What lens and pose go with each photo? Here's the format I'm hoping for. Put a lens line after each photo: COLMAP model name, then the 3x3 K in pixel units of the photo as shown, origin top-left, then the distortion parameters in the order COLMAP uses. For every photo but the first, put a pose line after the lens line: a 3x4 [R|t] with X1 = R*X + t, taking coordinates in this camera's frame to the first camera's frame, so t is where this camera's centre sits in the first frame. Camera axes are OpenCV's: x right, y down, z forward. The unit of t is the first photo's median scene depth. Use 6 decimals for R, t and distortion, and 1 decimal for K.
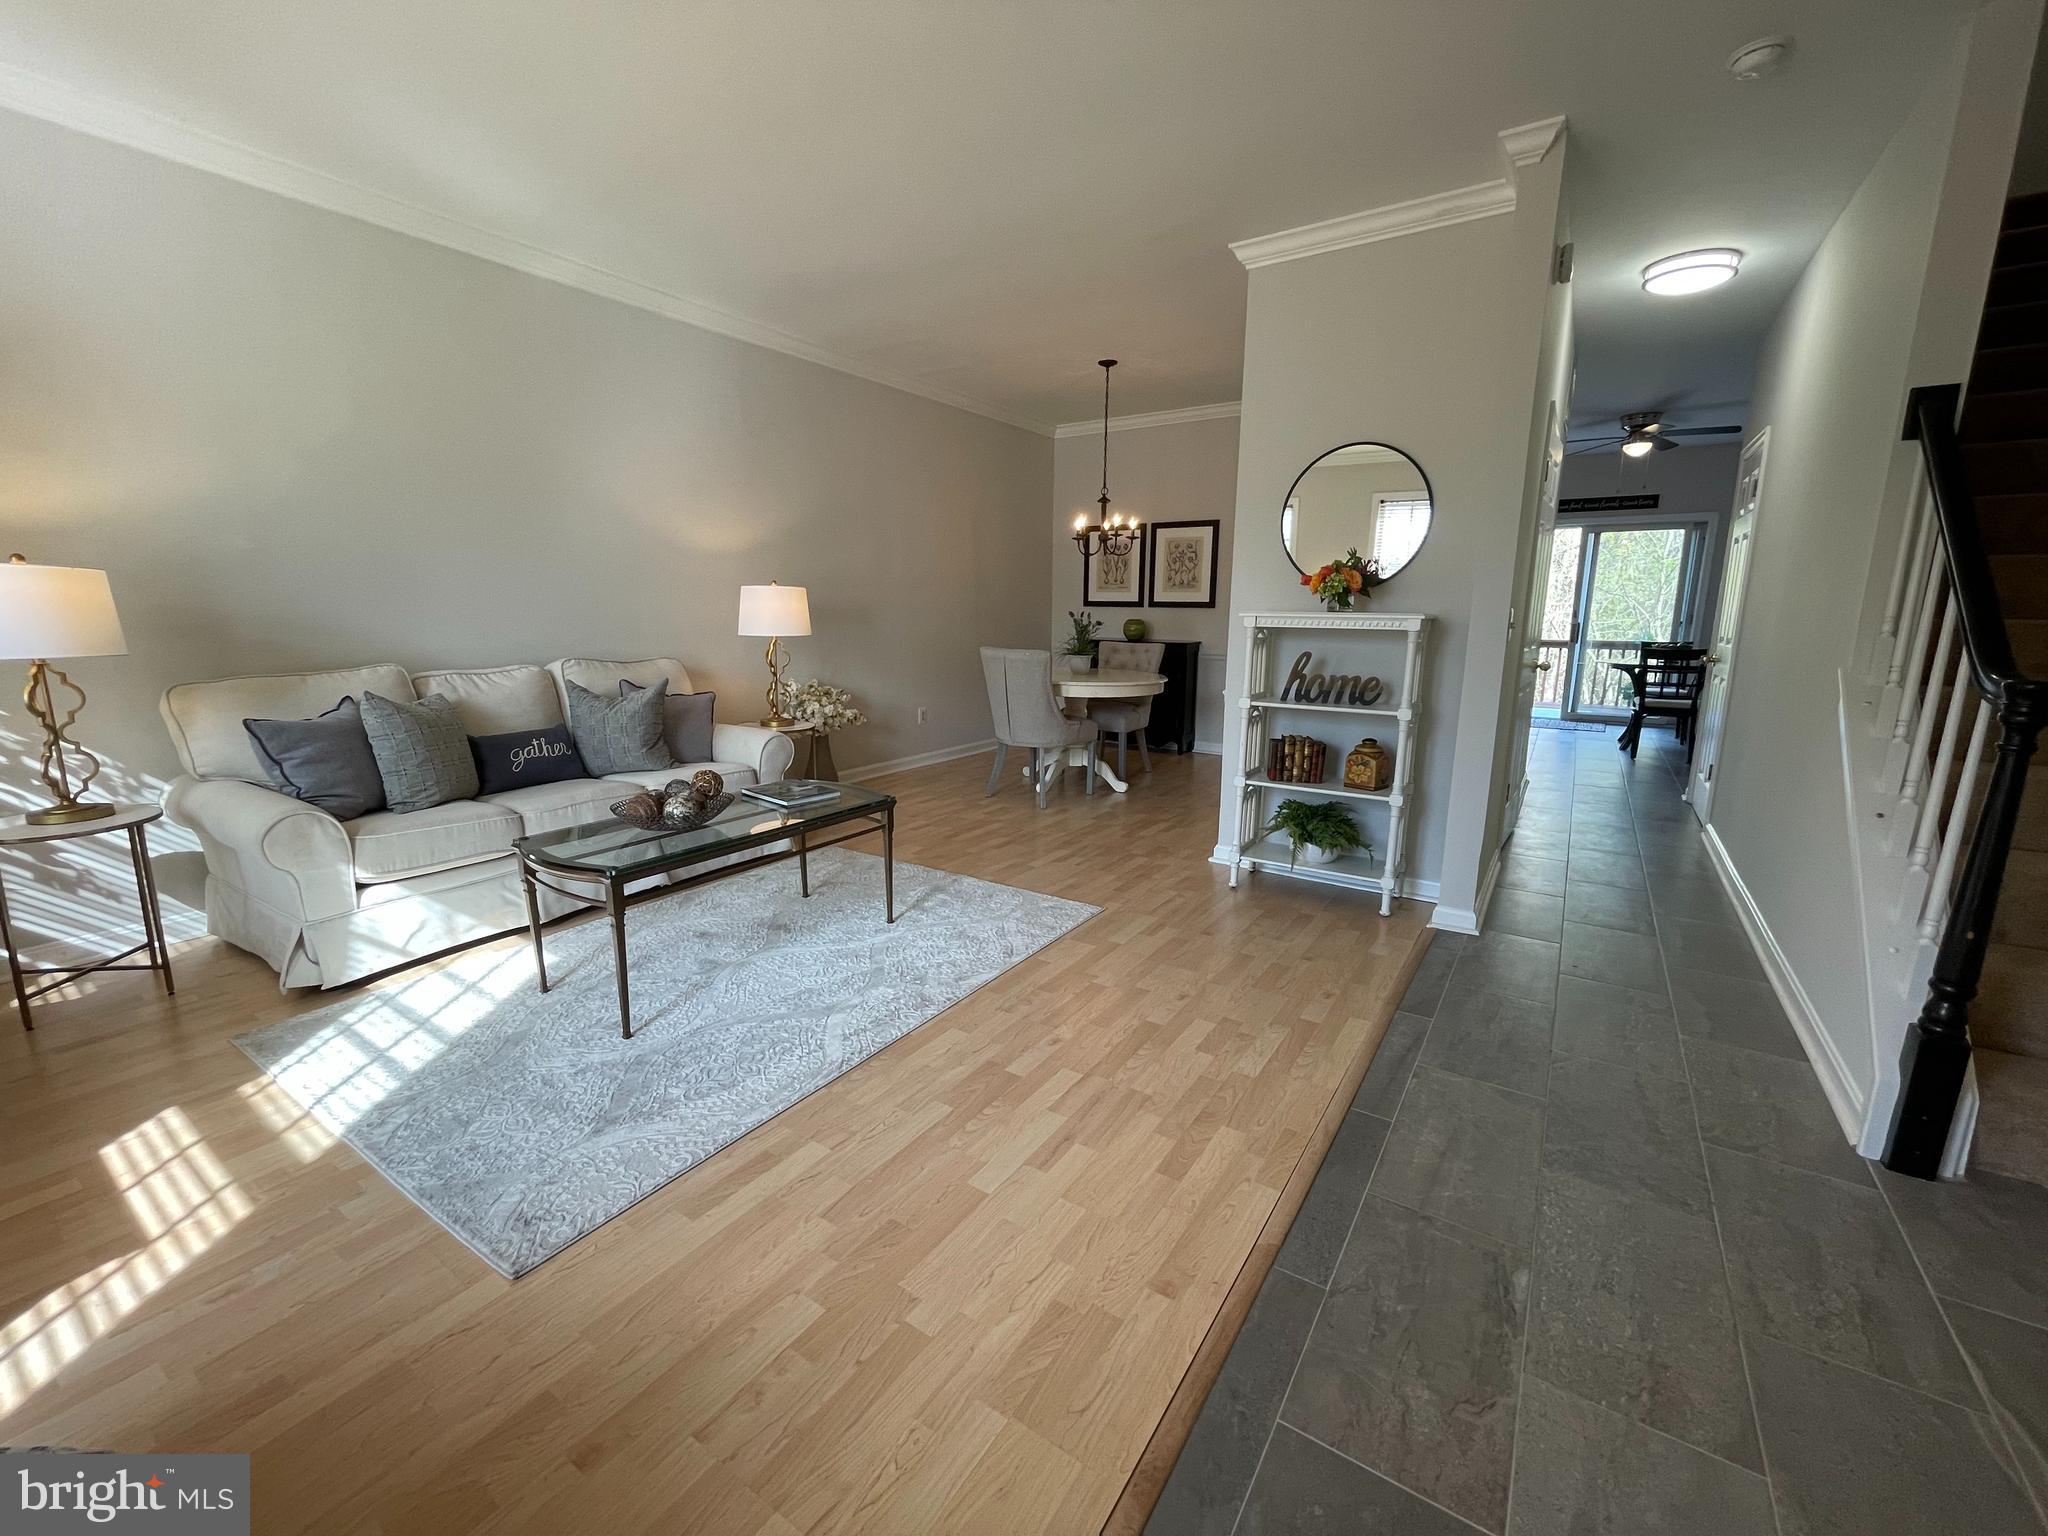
lens RADIAL K [[834.0, 0, 1020.6], [0, 834.0, 766.1], [0, 0, 1]] dist [0.000188, 0.000234]
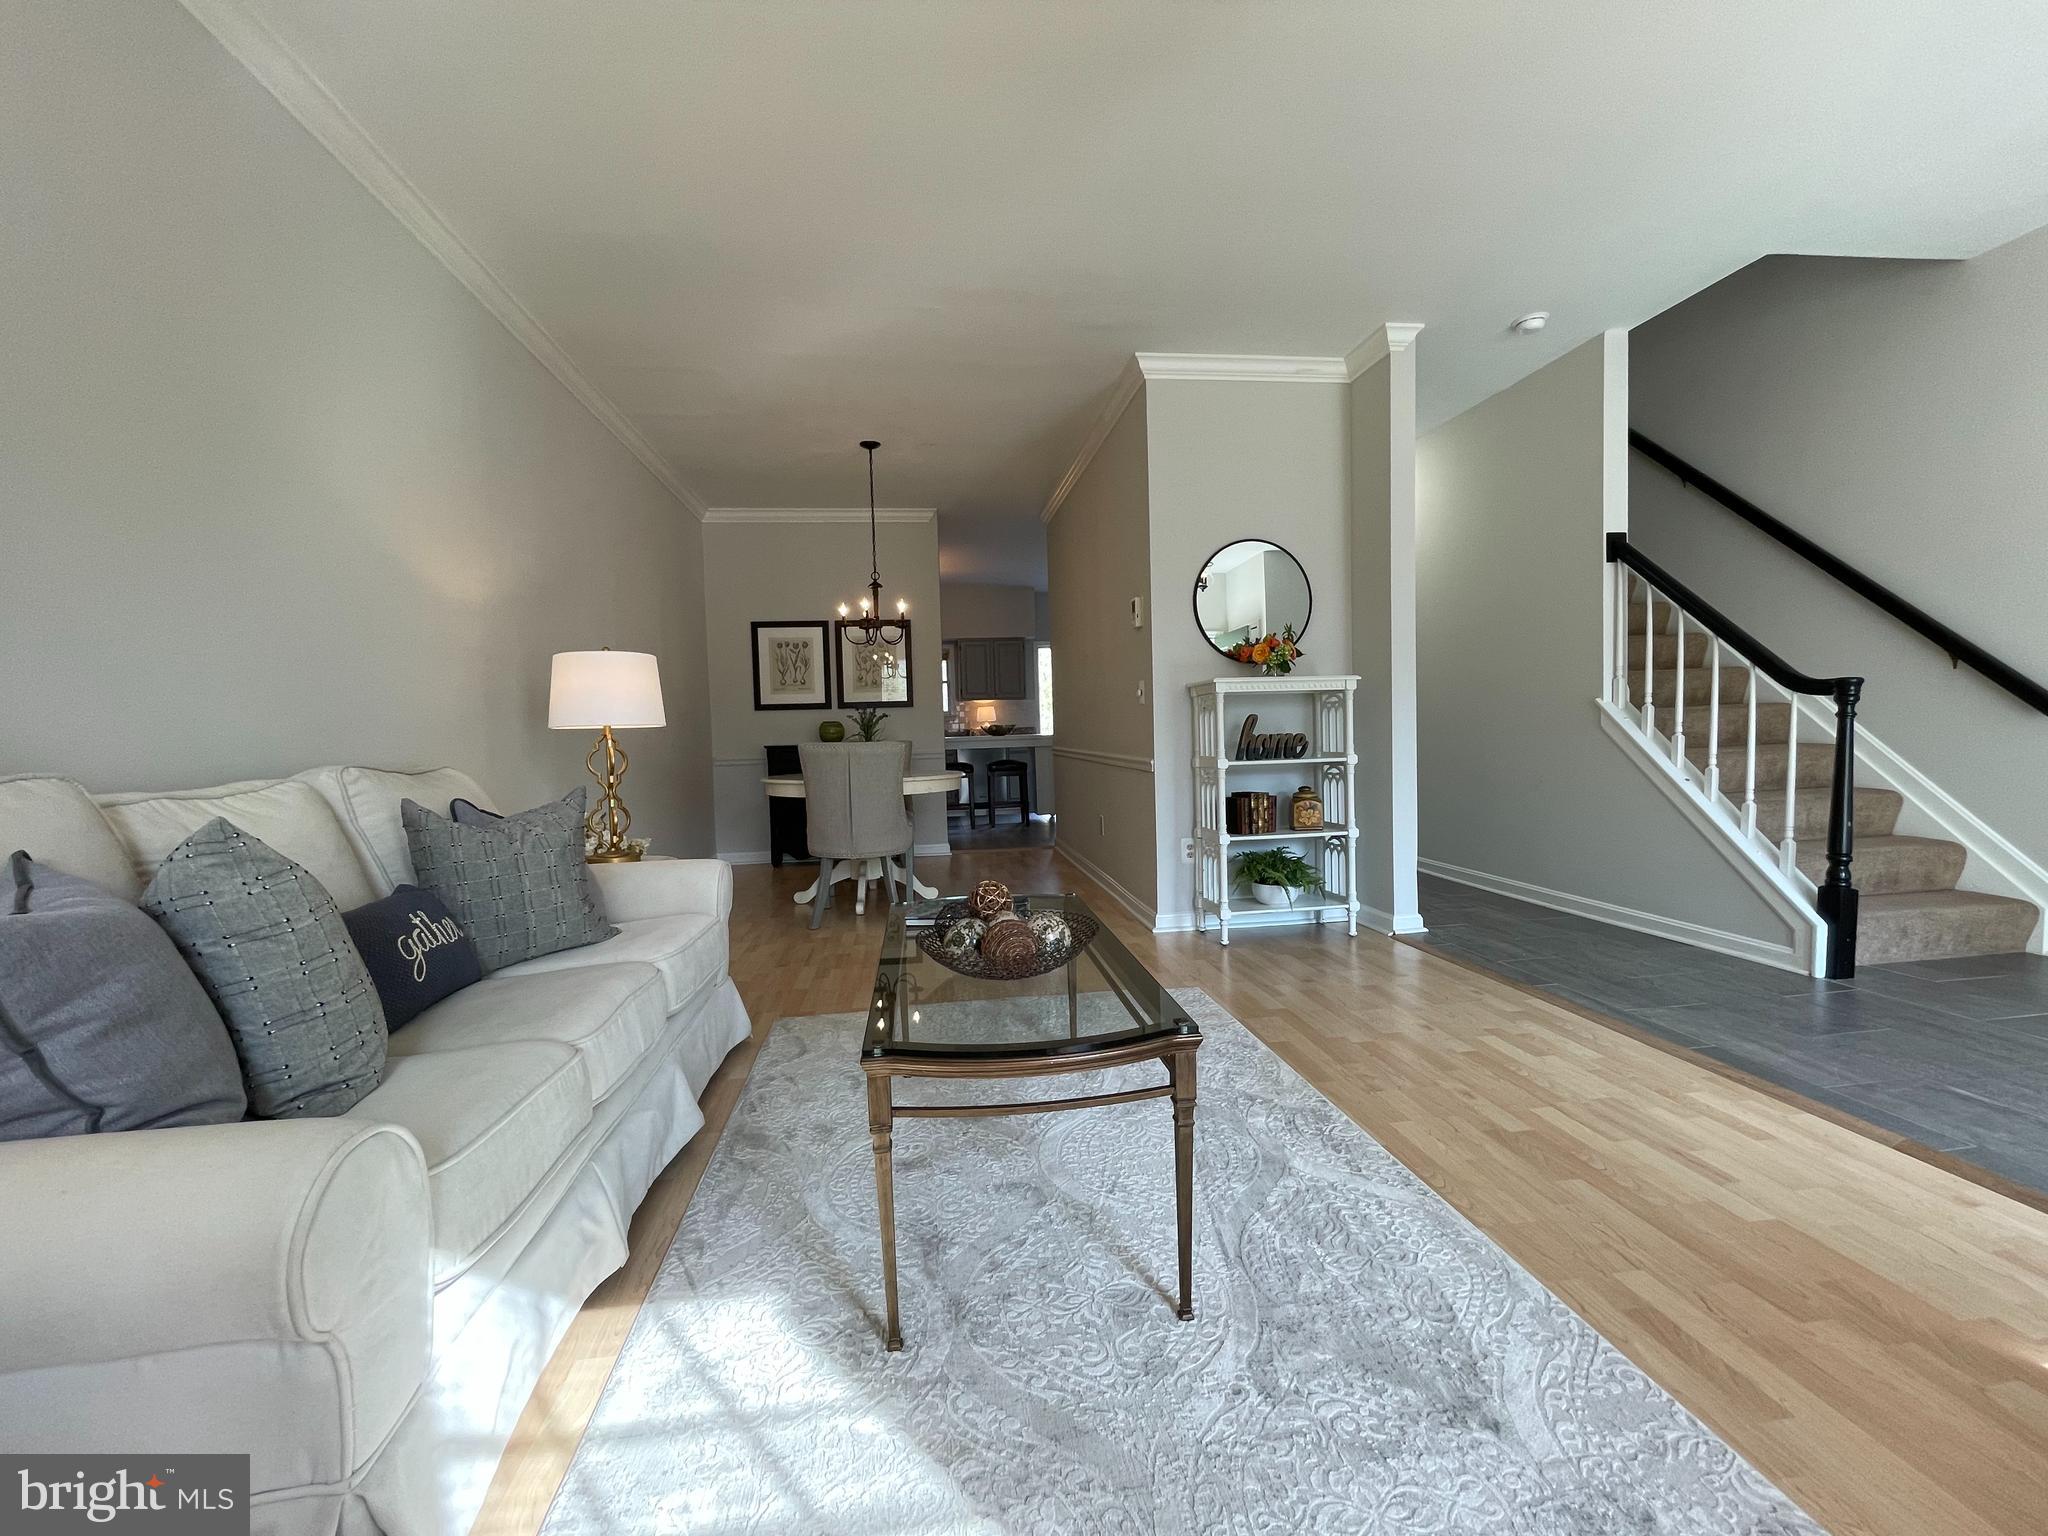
lens RADIAL K [[834.0, 0, 1020.6], [0, 834.0, 766.1], [0, 0, 1]] dist [0.000188, 0.000234]
pose [[0.751903, -0.059450, 0.656588, -0.600025], [0.160932, 0.982349, -0.095349, -0.012795], [-0.639330, 0.177359, 0.748198, 0.365242]]
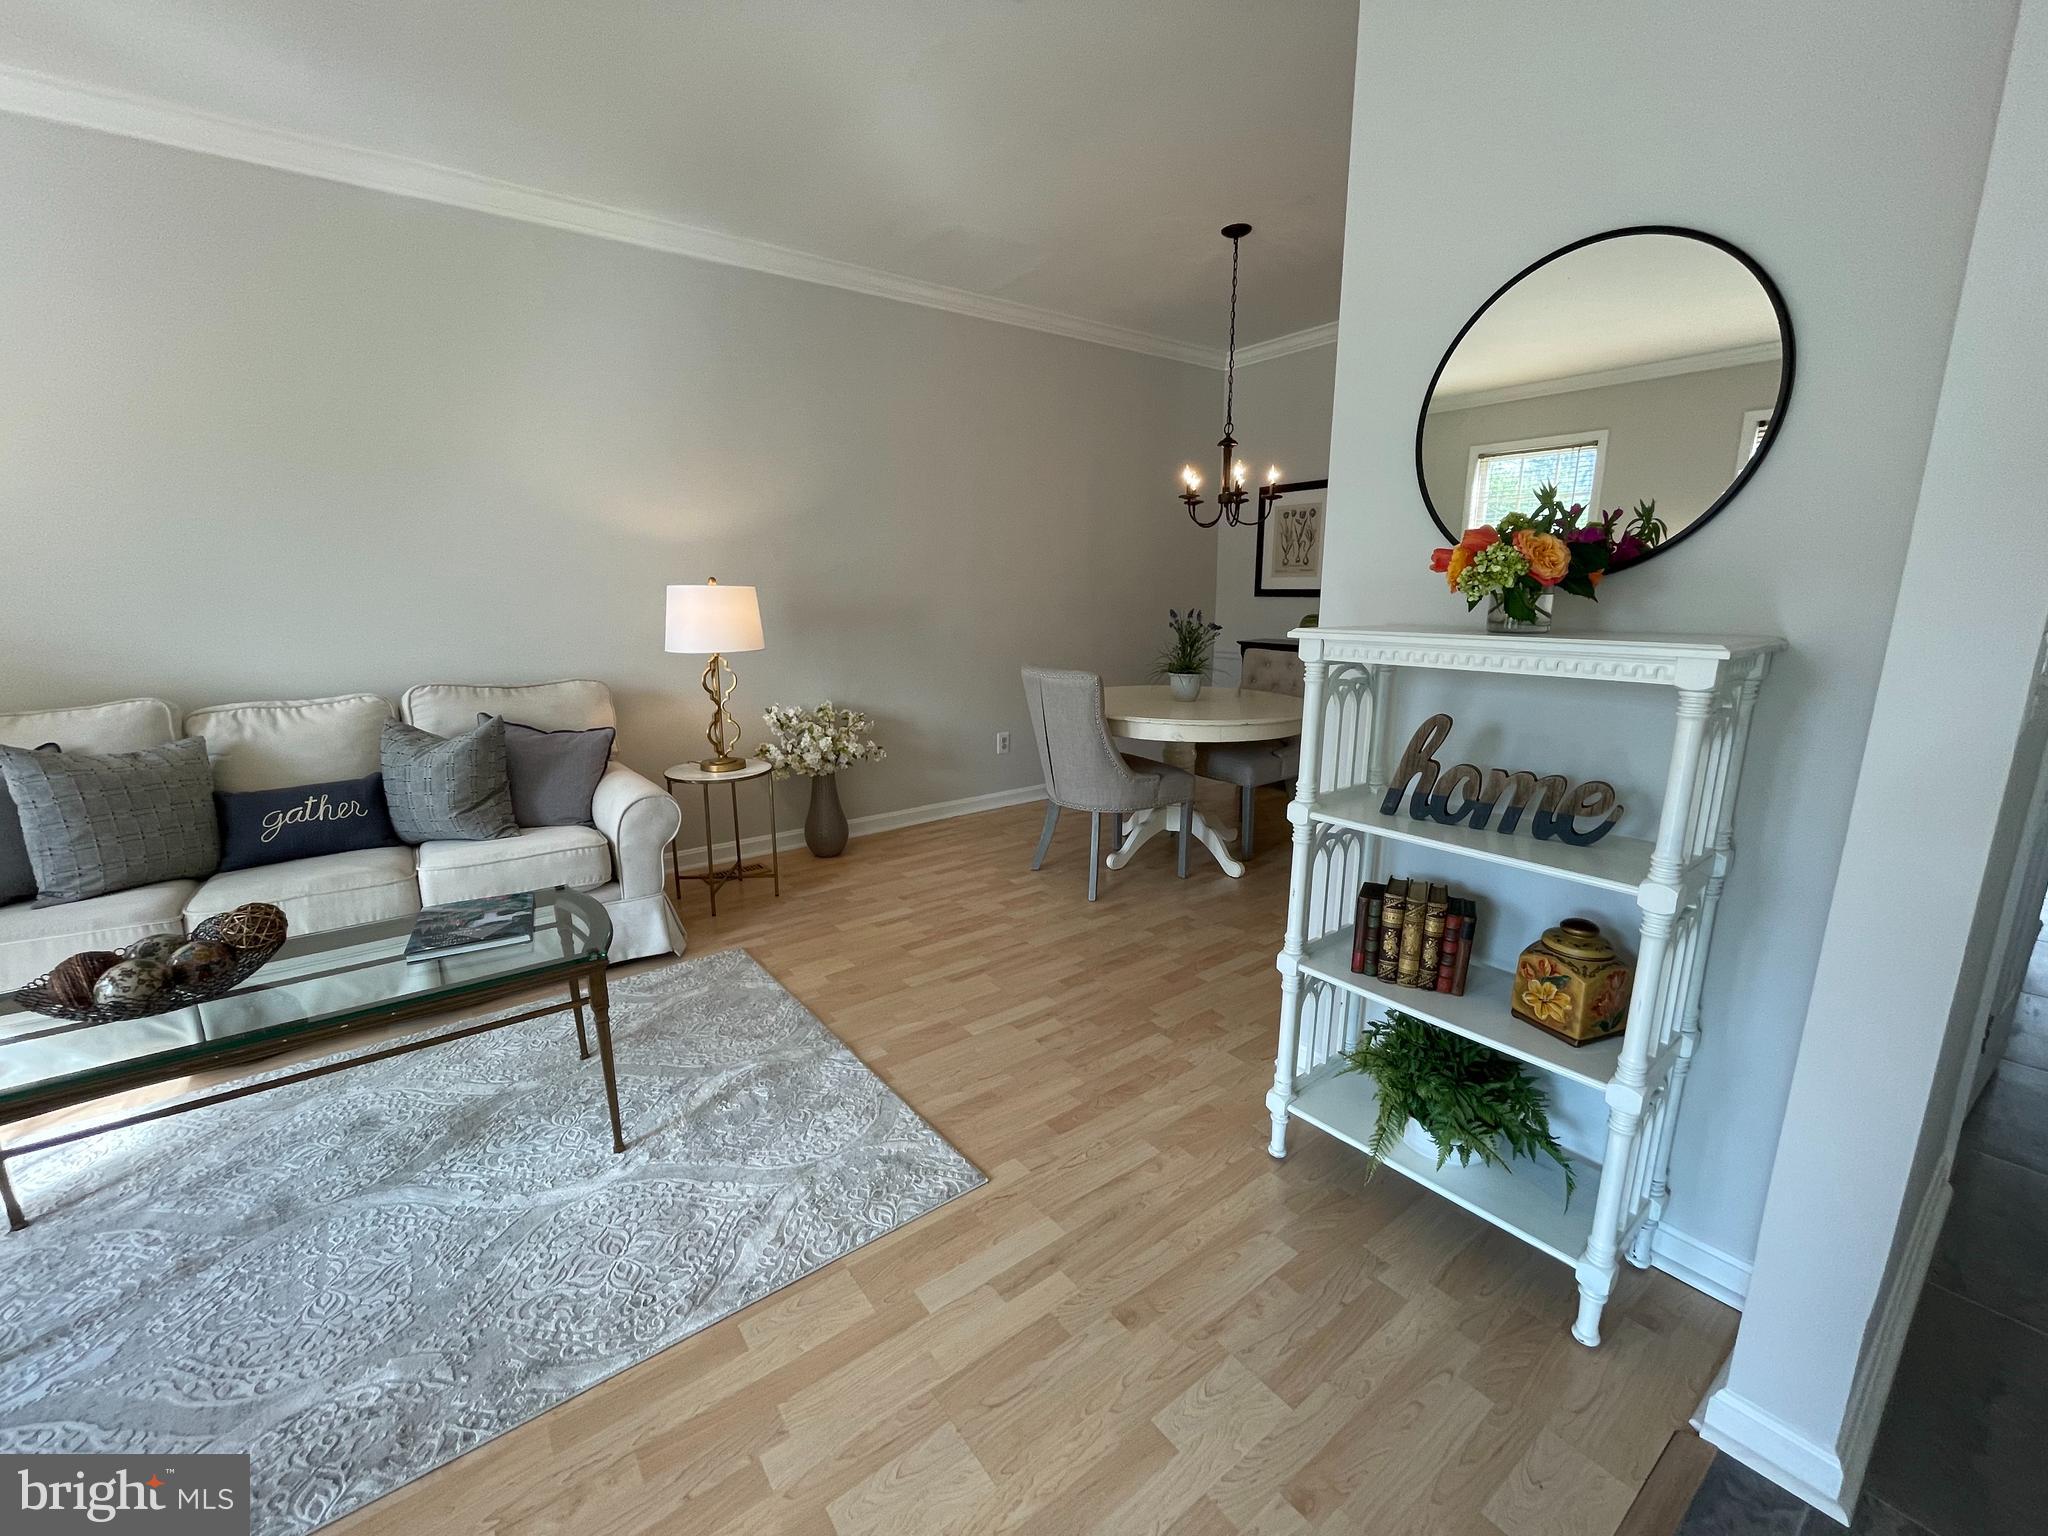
lens RADIAL K [[834.0, 0, 1020.6], [0, 834.0, 766.1], [0, 0, 1]] dist [0.000188, 0.000234]
pose [[0.943423, 0.053278, -0.327284, 0.266399], [-0.046386, 0.998507, 0.028835, -0.107275], [0.328332, -0.012022, 0.944486, 0.466777]]
